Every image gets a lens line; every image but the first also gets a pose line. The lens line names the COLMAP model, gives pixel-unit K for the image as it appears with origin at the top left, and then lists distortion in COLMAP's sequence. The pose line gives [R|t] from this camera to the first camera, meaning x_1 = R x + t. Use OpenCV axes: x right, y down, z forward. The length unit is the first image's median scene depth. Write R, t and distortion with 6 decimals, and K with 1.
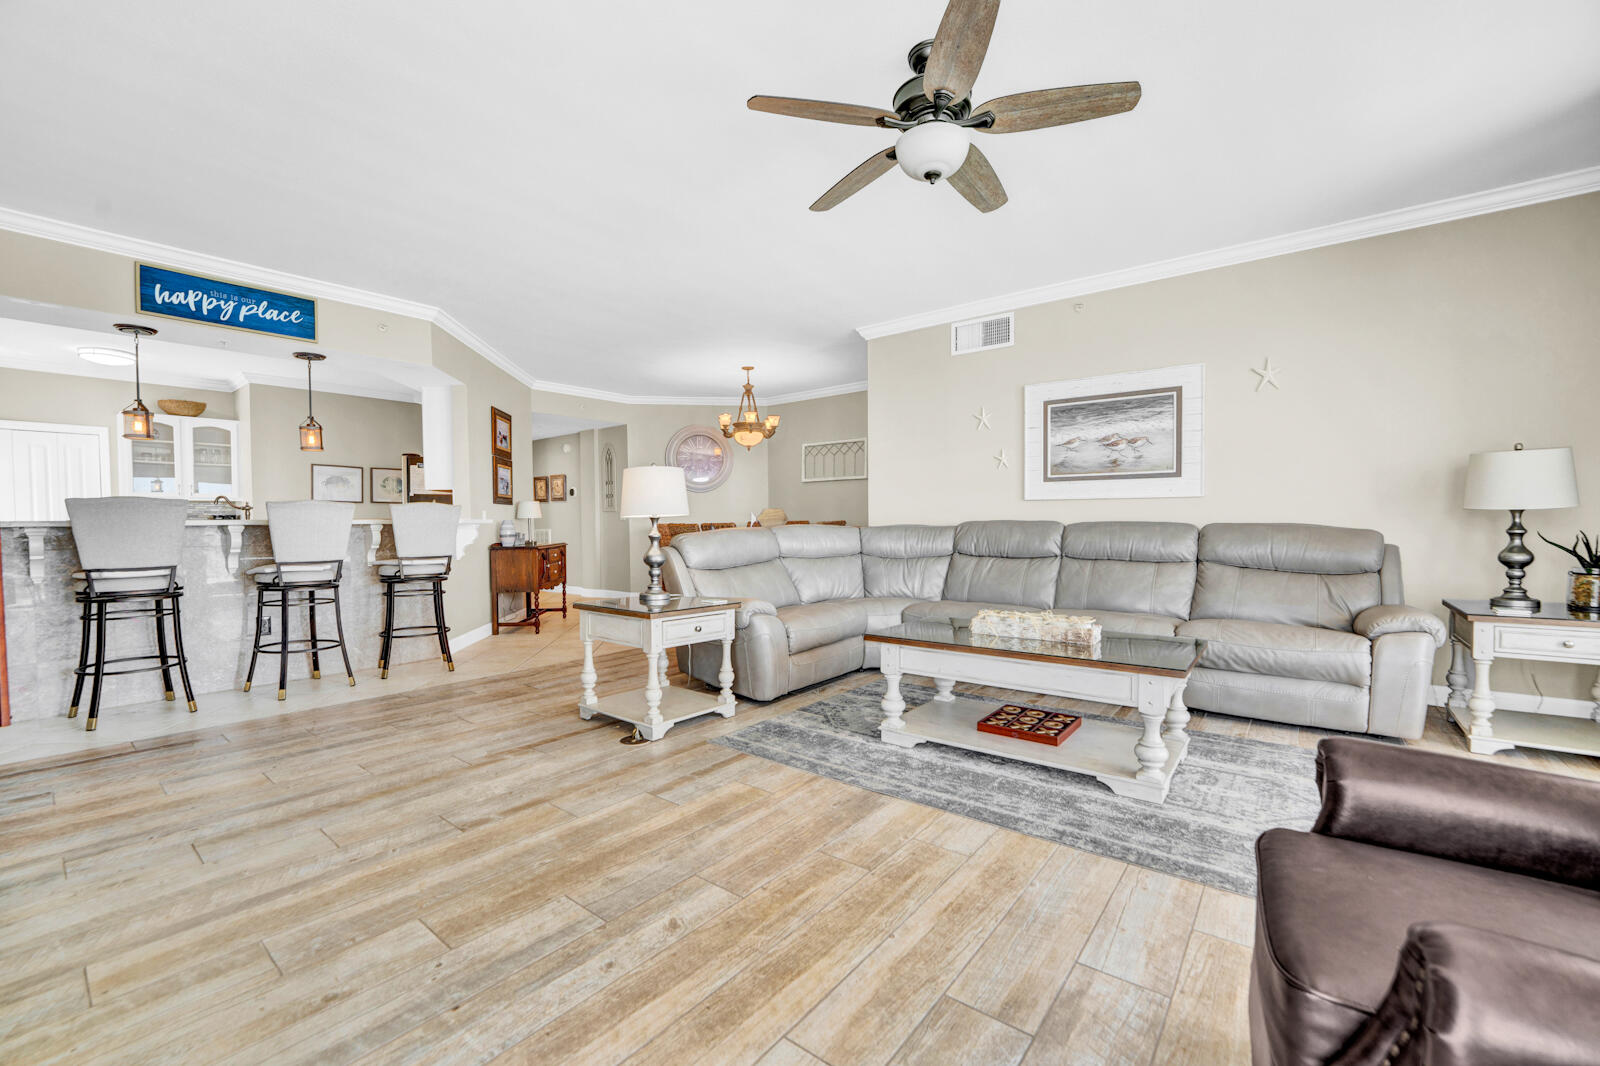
lens RADIAL K [[646.9, 0, 794.2], [0, 646.9, 540.6], [0, 0, 1]] dist [-0.034853, 0.004850]
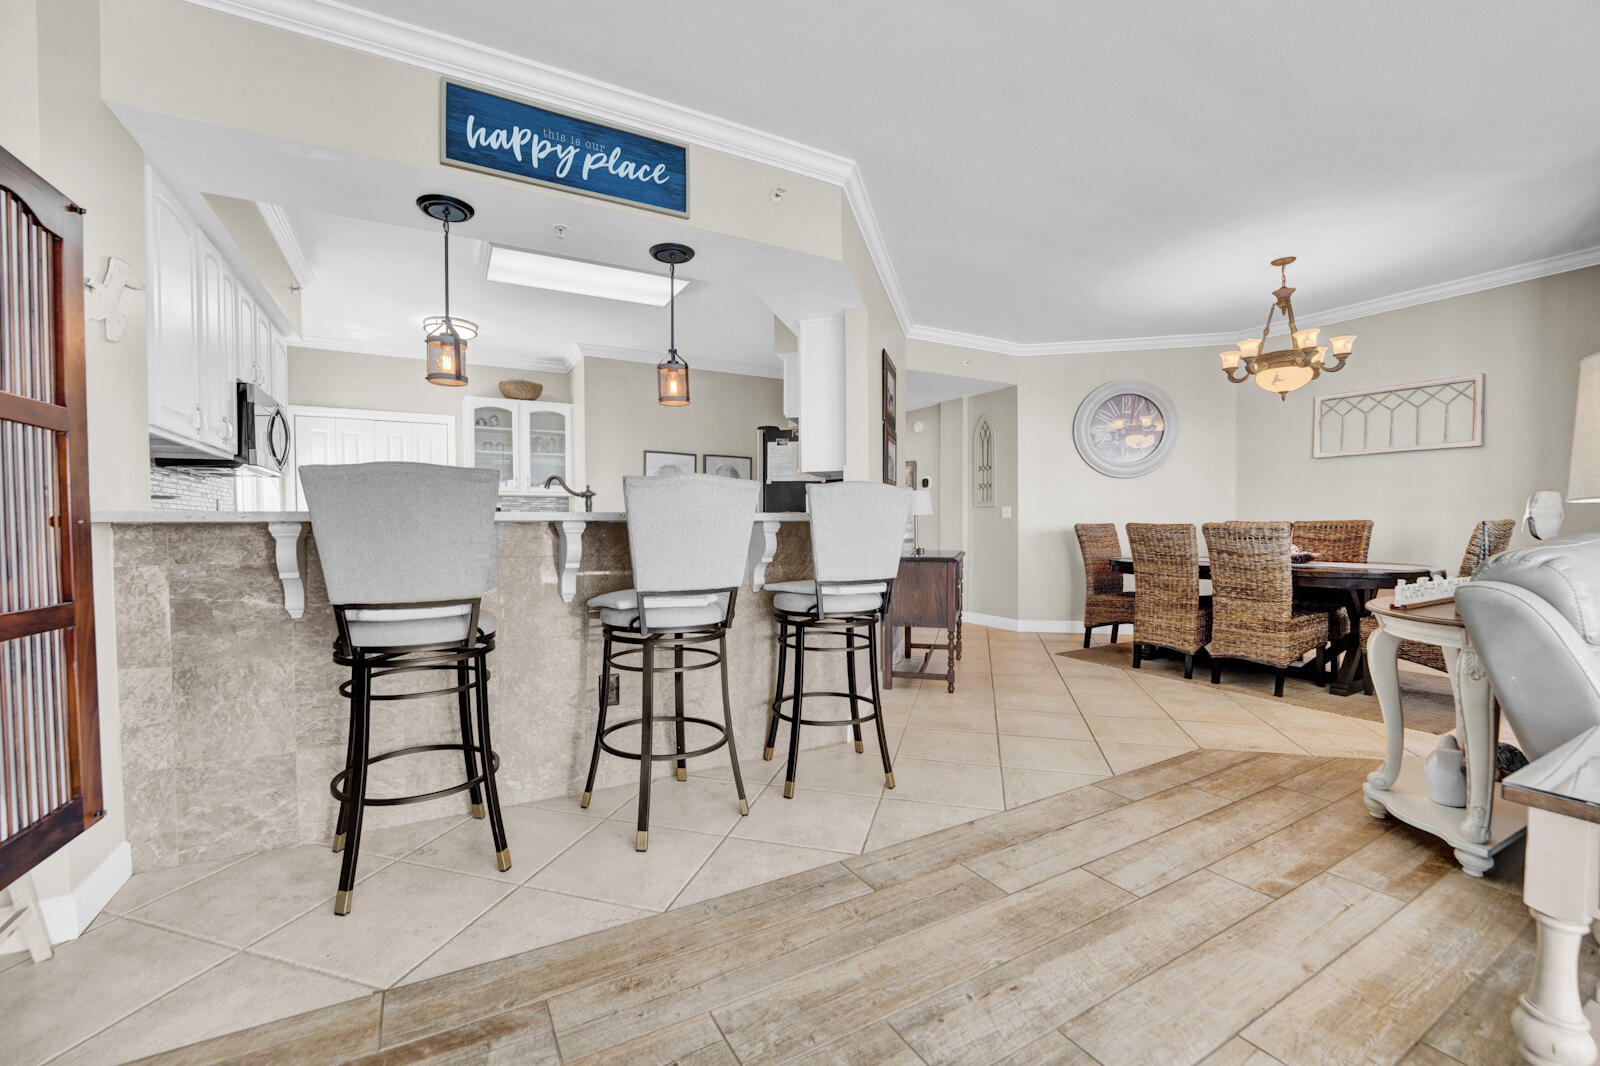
lens RADIAL K [[653.9, 0, 794.8], [0, 653.9, 541.1], [0, 0, 1]] dist [-0.035070, 0.005596]
pose [[0.926293, 0.013184, -0.376572, -0.478300], [-0.013833, 0.999904, 0.000981, -0.009867], [0.376549, 0.004300, 0.926387, 0.530789]]
